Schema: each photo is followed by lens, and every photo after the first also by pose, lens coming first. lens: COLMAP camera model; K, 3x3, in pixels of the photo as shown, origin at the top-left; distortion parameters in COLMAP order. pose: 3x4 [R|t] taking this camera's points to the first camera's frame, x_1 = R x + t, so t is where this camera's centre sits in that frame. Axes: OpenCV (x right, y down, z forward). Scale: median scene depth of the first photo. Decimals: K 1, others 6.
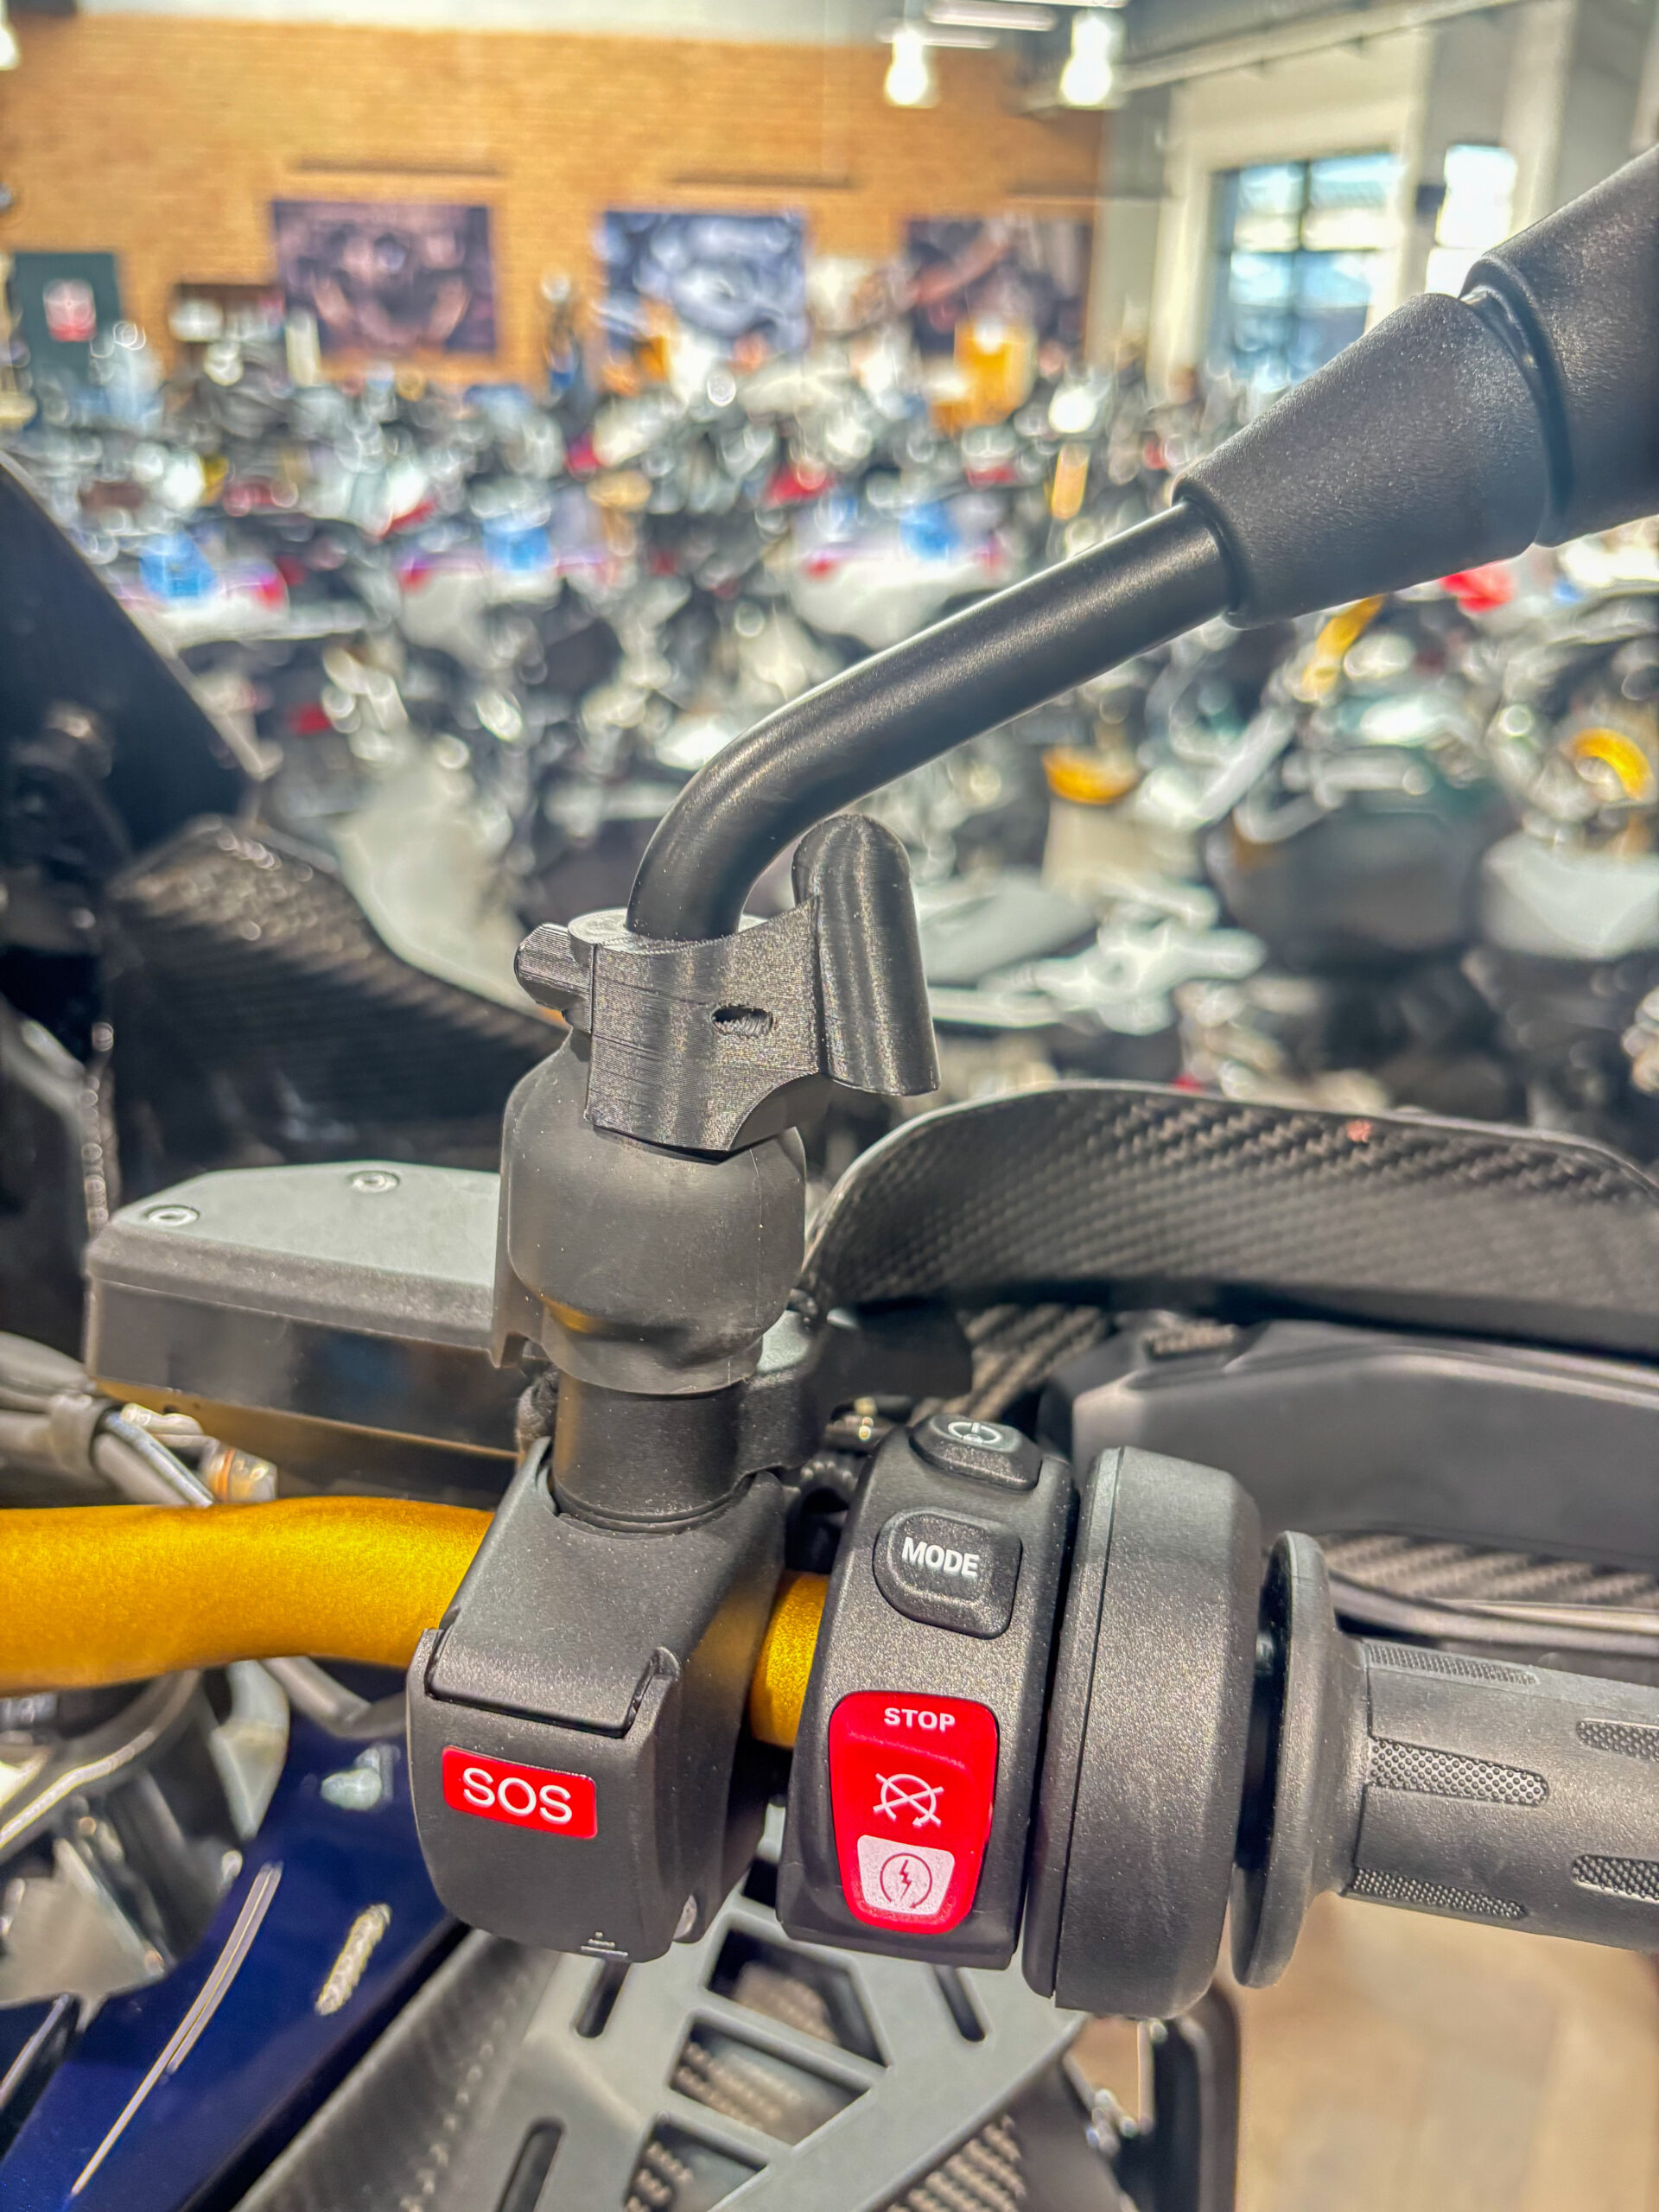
lens RADIAL K [[1673.2, 0, 829.5], [0, 1673.2, 1106.0], [0, 0, 1]] dist [0.050363, -0.069740]
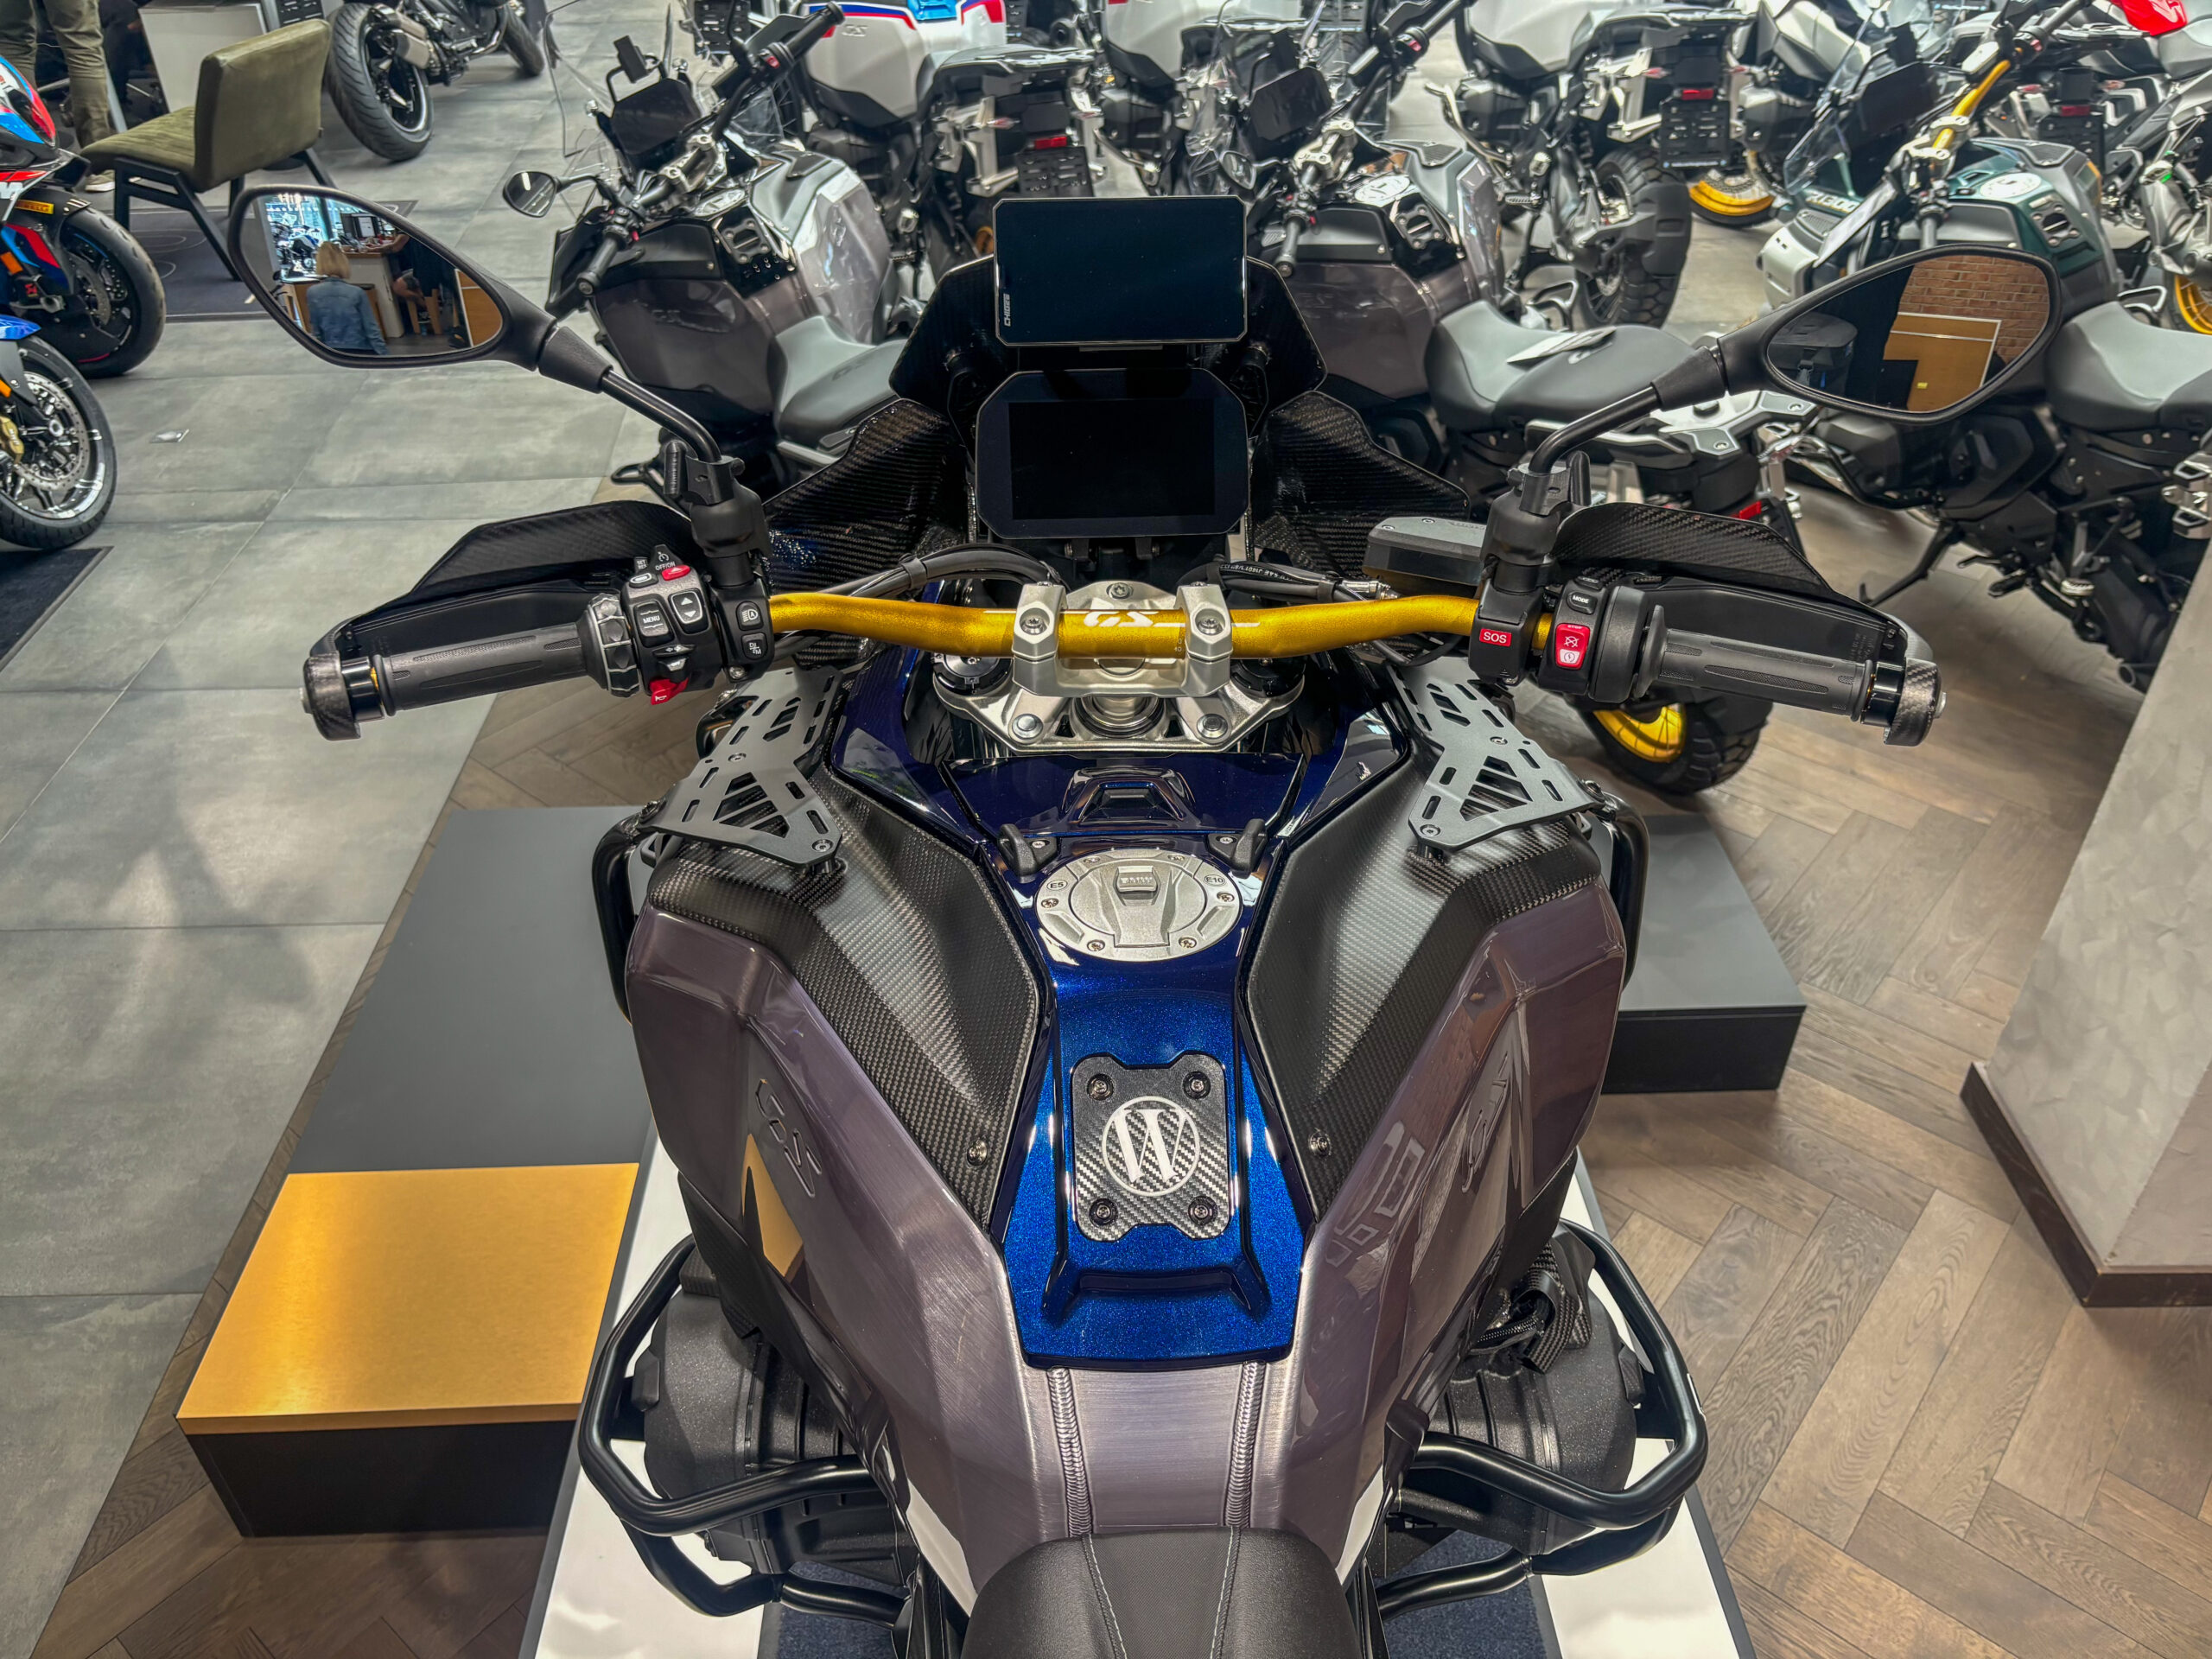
lens RADIAL K [[1686.1, 0, 1116.0], [0, 1686.1, 836.6], [0, 0, 1]] dist [0.038566, -0.046861]
pose [[0.983013, 0.097105, -0.155745, -0.041739], [-0.063705, 0.976339, 0.206648, -0.000057], [0.172127, -0.193215, 0.965940, -0.405193]]
